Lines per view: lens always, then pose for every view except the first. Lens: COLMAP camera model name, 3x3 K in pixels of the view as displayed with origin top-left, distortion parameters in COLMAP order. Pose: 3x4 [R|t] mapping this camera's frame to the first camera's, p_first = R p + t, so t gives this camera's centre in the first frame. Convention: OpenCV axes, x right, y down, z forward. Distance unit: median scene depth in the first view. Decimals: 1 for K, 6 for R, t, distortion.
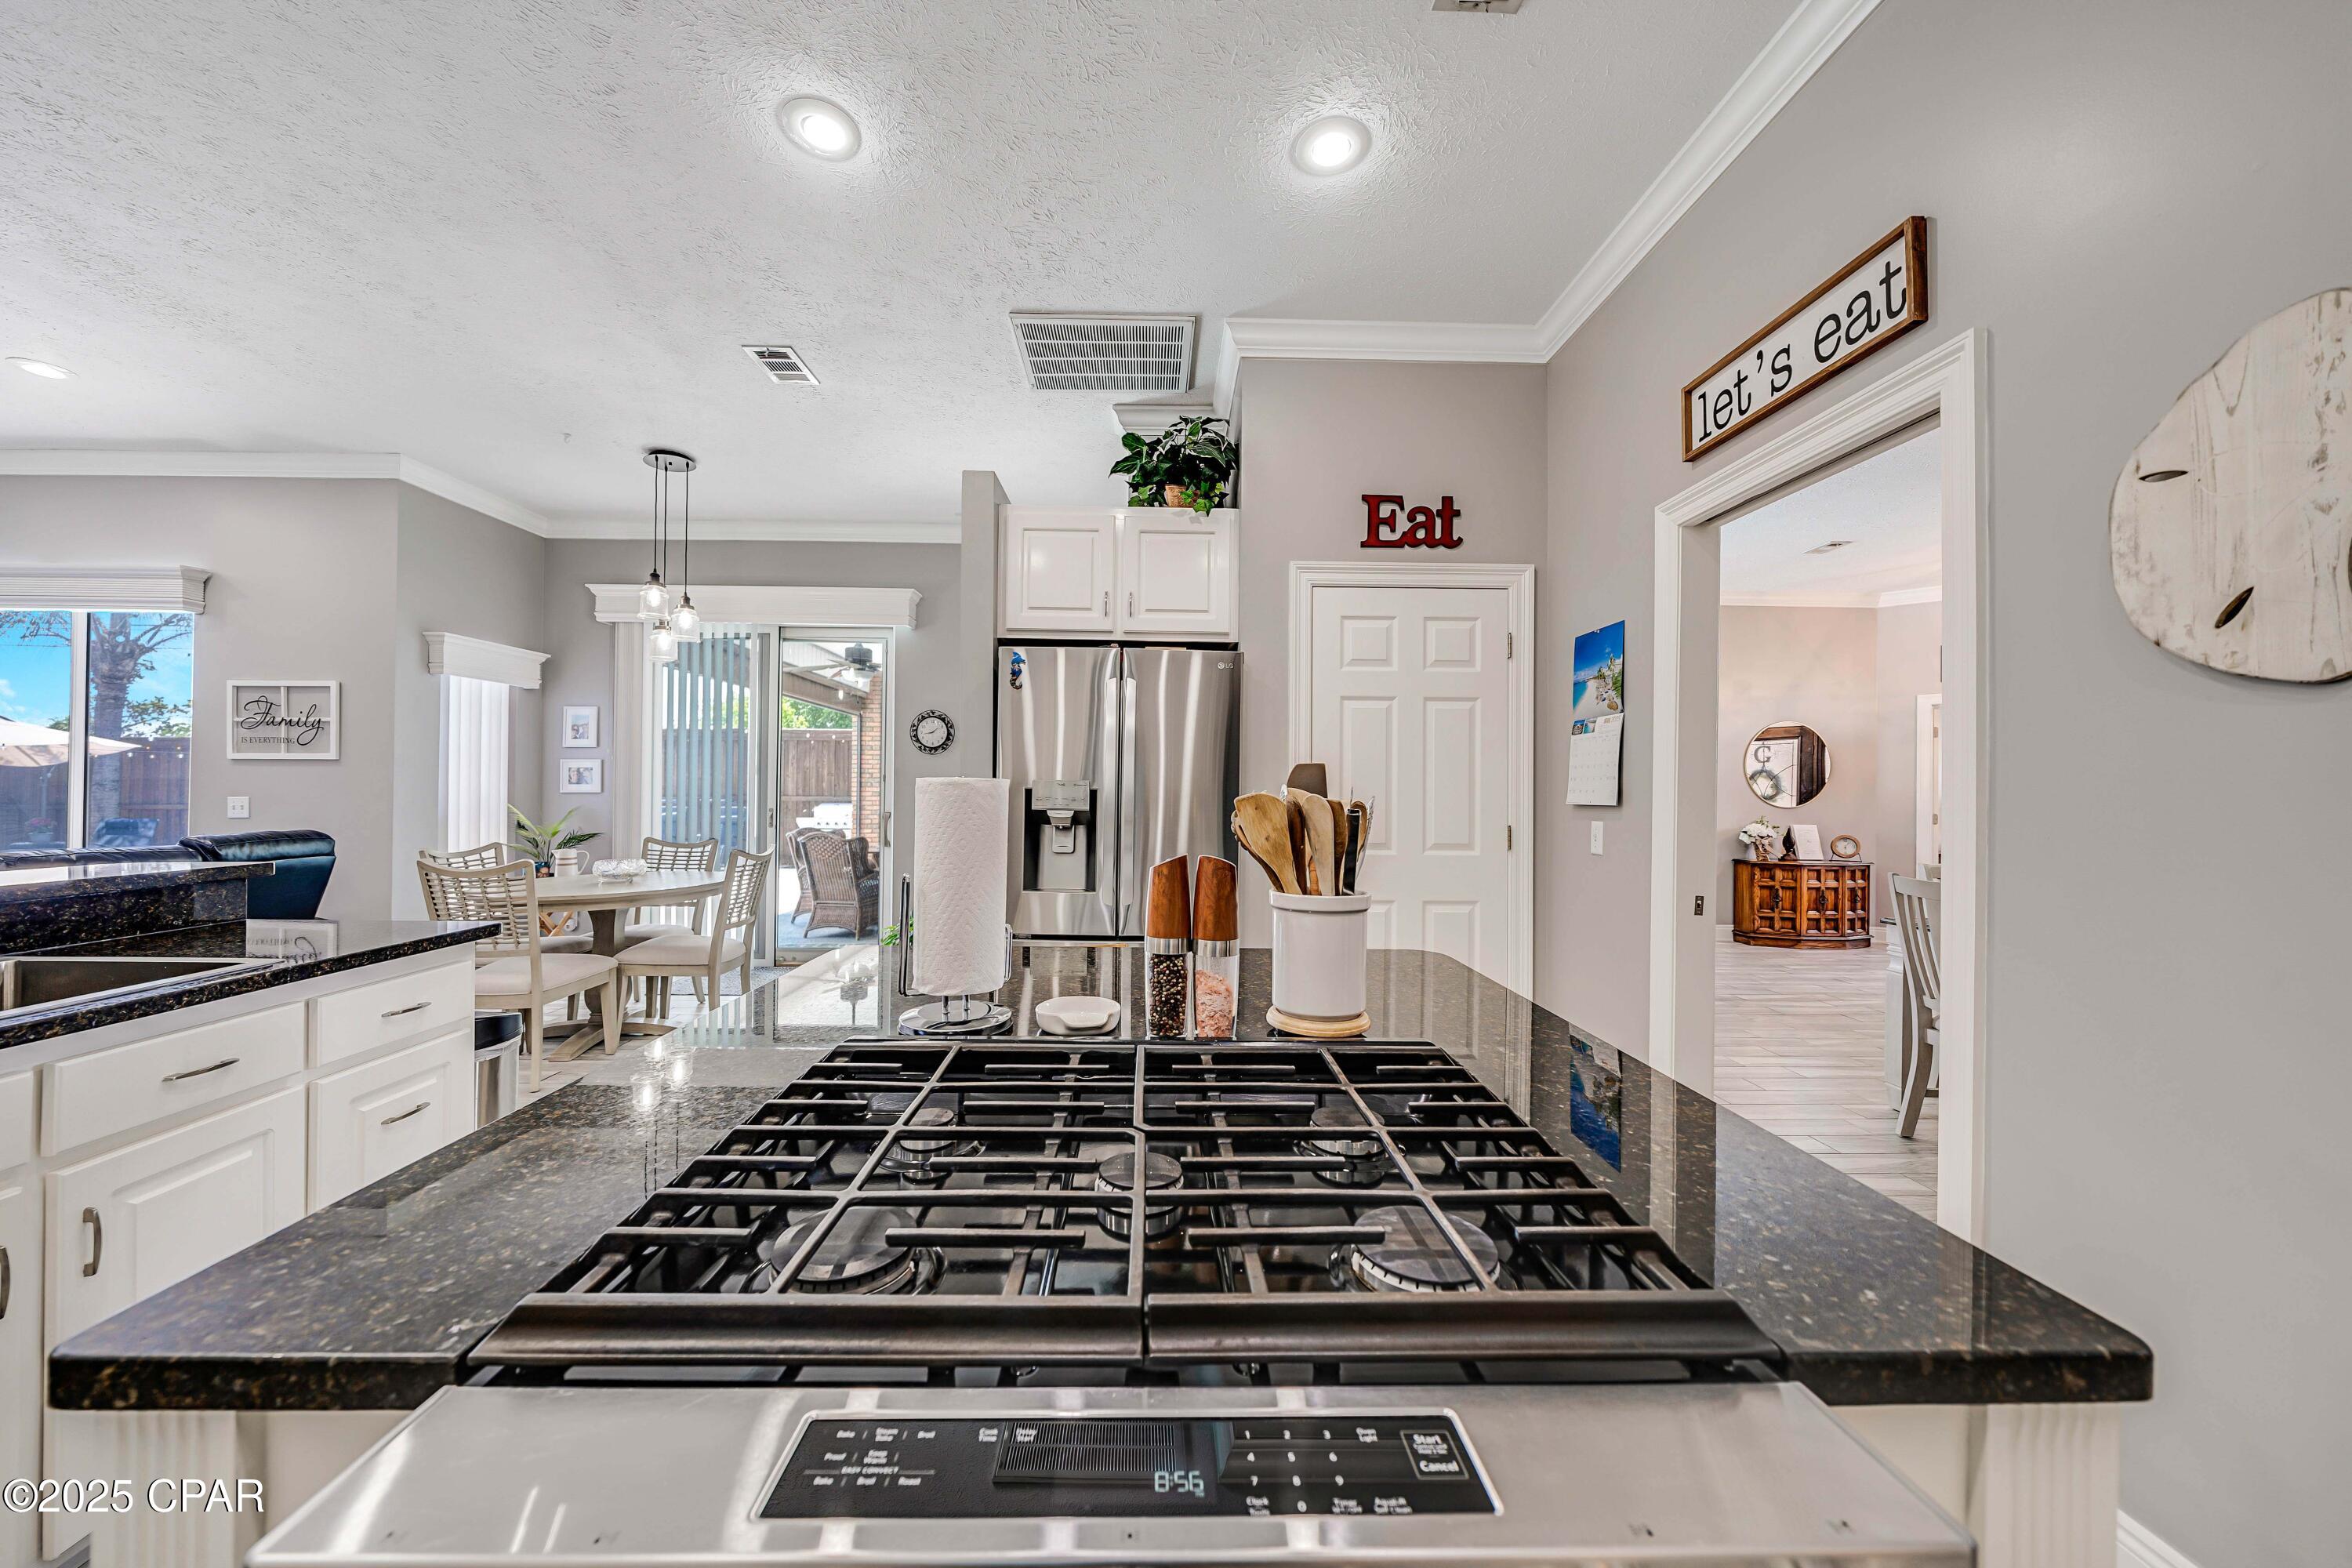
lens RADIAL K [[819.7, 0, 1158.1], [0, 819.7, 771.7], [0, 0, 1]] dist [-0.005225, -0.000120]
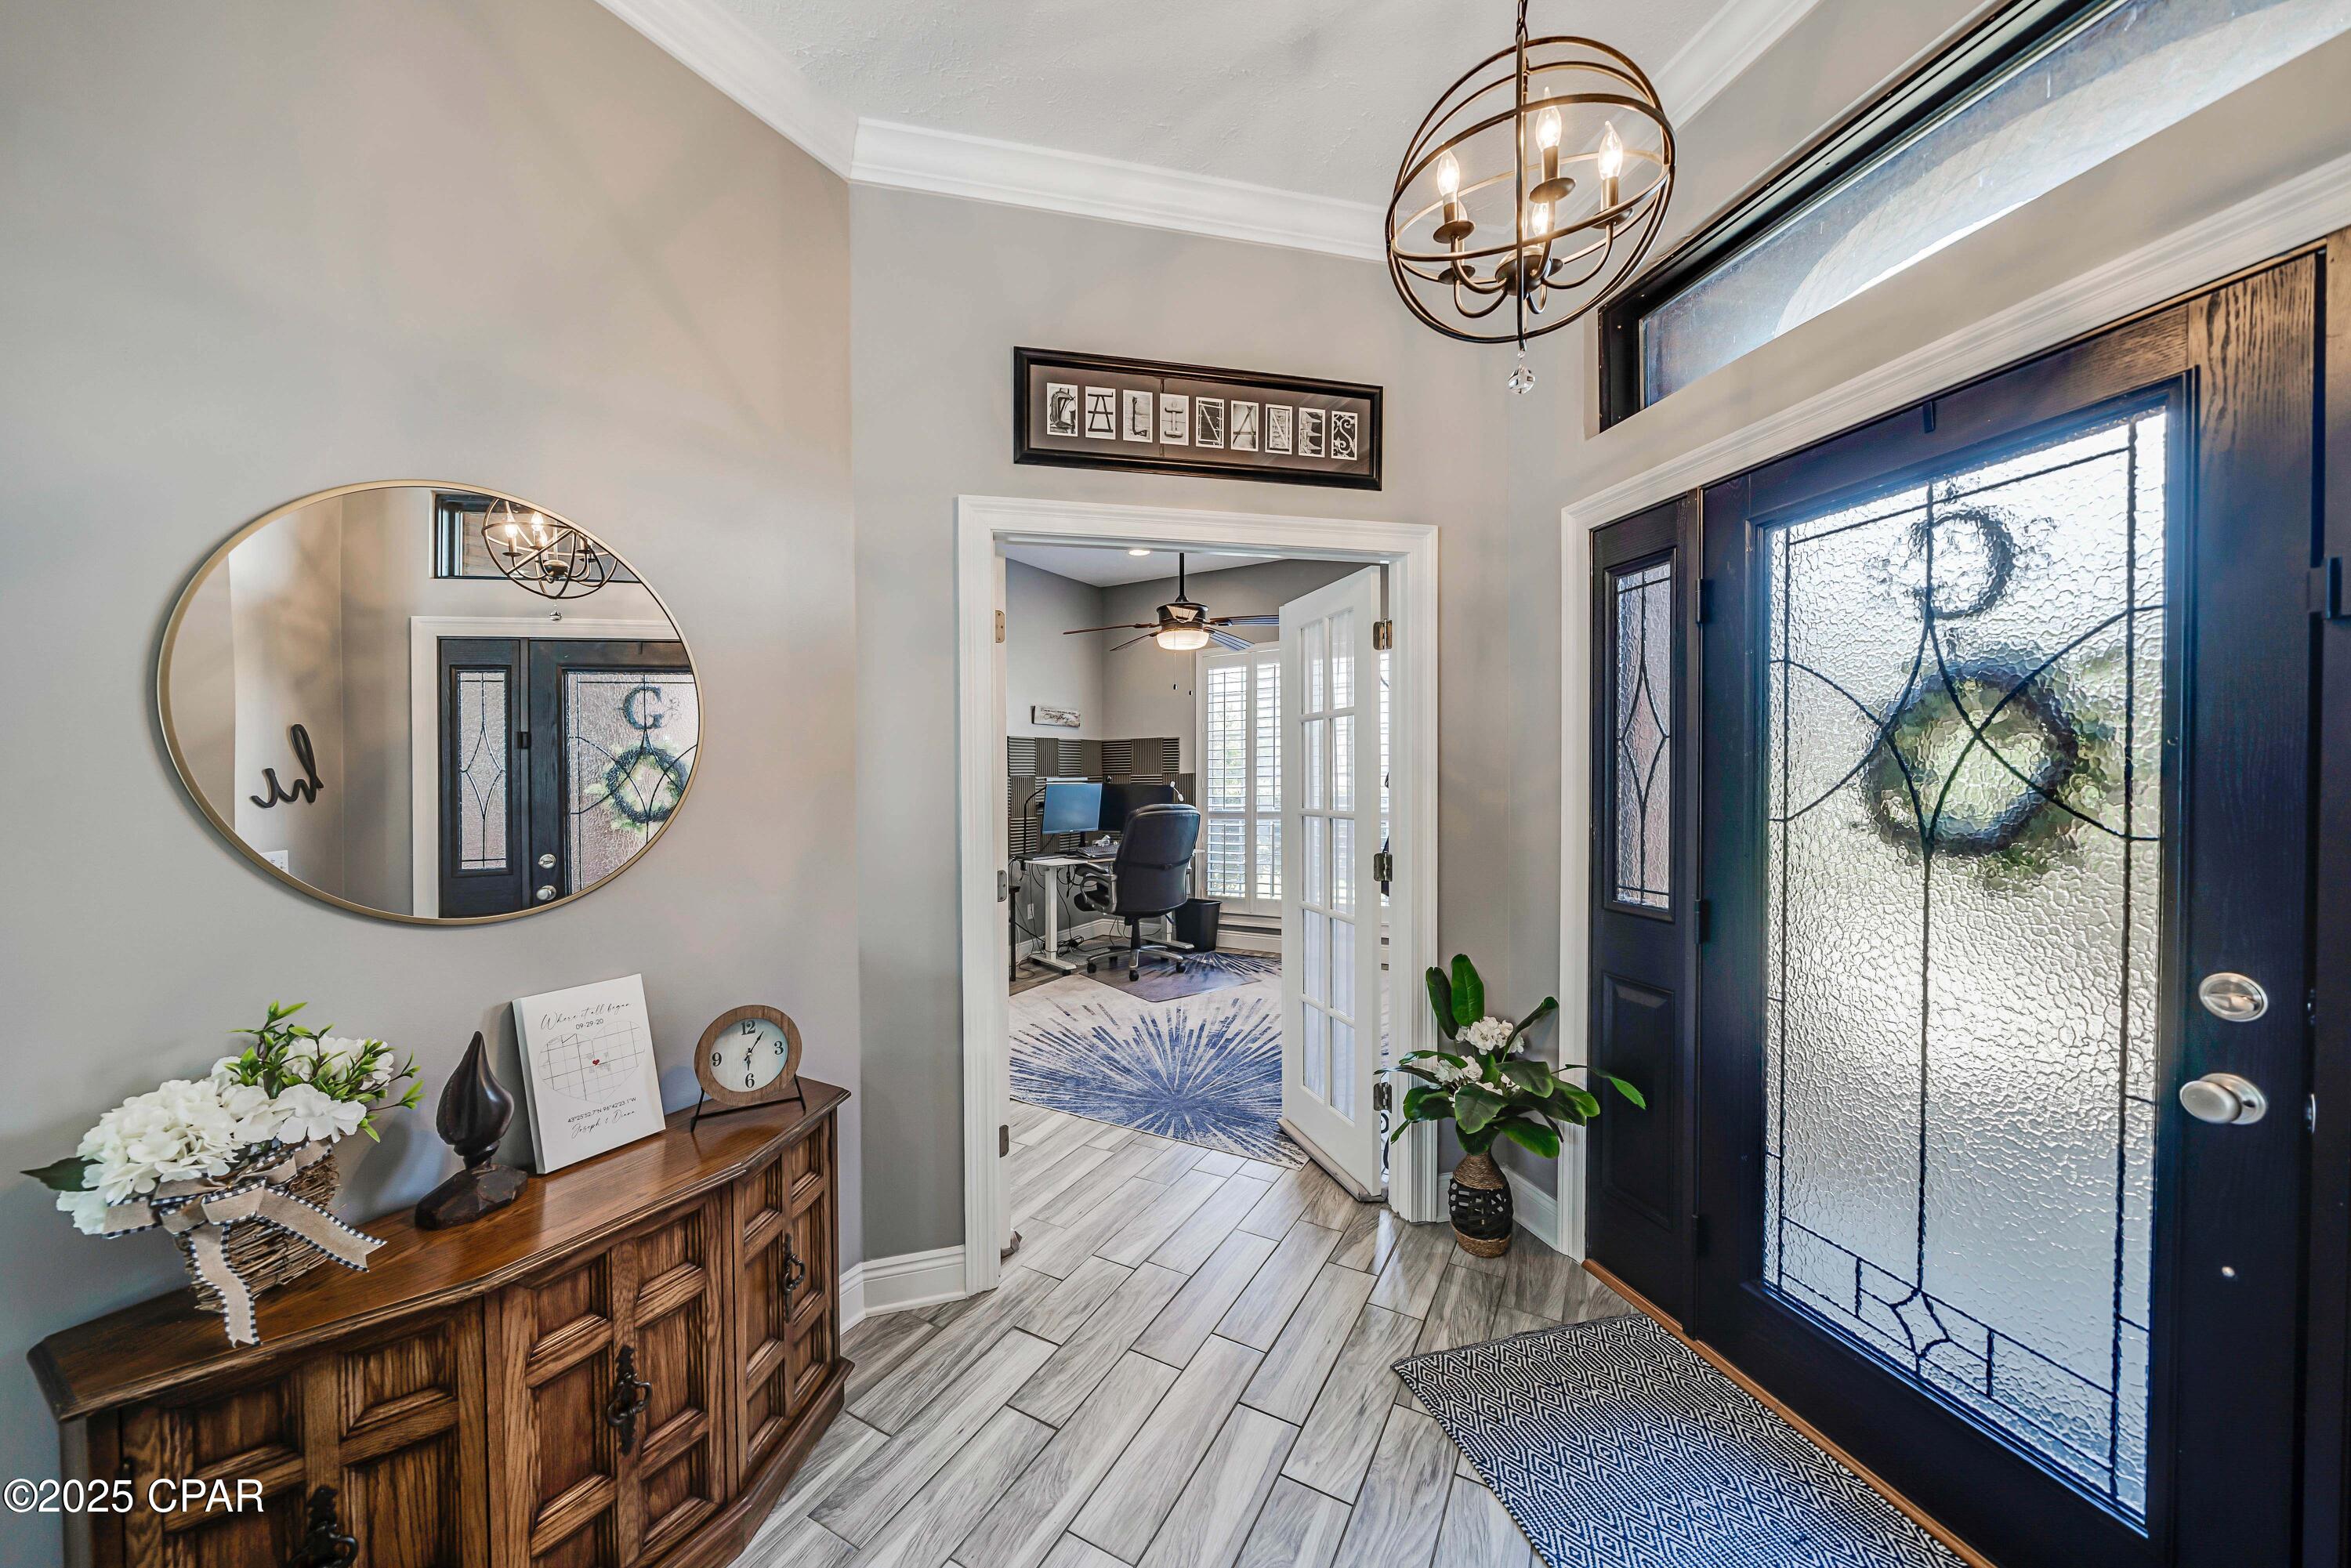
lens RADIAL K [[819.3, 0, 1157.7], [0, 819.3, 771.7], [0, 0, 1]] dist [-0.005225, -0.000120]
pose [[0.509833, -0.021818, 0.859997, 0.709229], [0.009088, 0.999759, 0.019976, 0.005047], [-0.860226, -0.002369, 0.509908, 0.786656]]
